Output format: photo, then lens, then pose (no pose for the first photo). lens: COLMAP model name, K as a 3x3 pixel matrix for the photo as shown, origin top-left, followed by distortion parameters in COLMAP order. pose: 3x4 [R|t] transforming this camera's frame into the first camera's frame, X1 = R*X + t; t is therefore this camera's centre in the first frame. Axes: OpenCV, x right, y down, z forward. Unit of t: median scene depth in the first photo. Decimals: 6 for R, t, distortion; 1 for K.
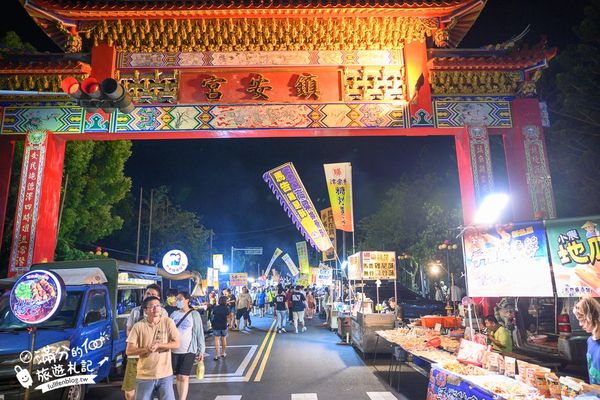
lens RADIAL K [[405.5, 0, 299.8], [0, 405.5, 199.5], [0, 0, 1]] dist [0.000252, 0.000008]
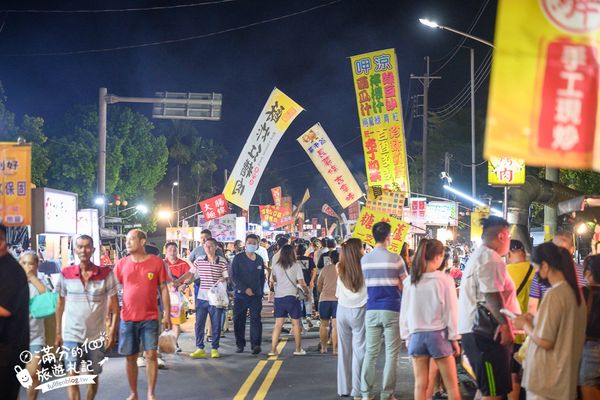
lens RADIAL K [[1211.4, 0, 300.0], [0, 1211.4, 200.2], [0, 0, 1]] dist [0.005040, 0.000000]
pose [[0.998173, 0.026163, -0.054456, -0.000044], [-0.016503, 0.985165, 0.170813, 0.050772], [0.058117, -0.169603, 0.983797, 0.232467]]
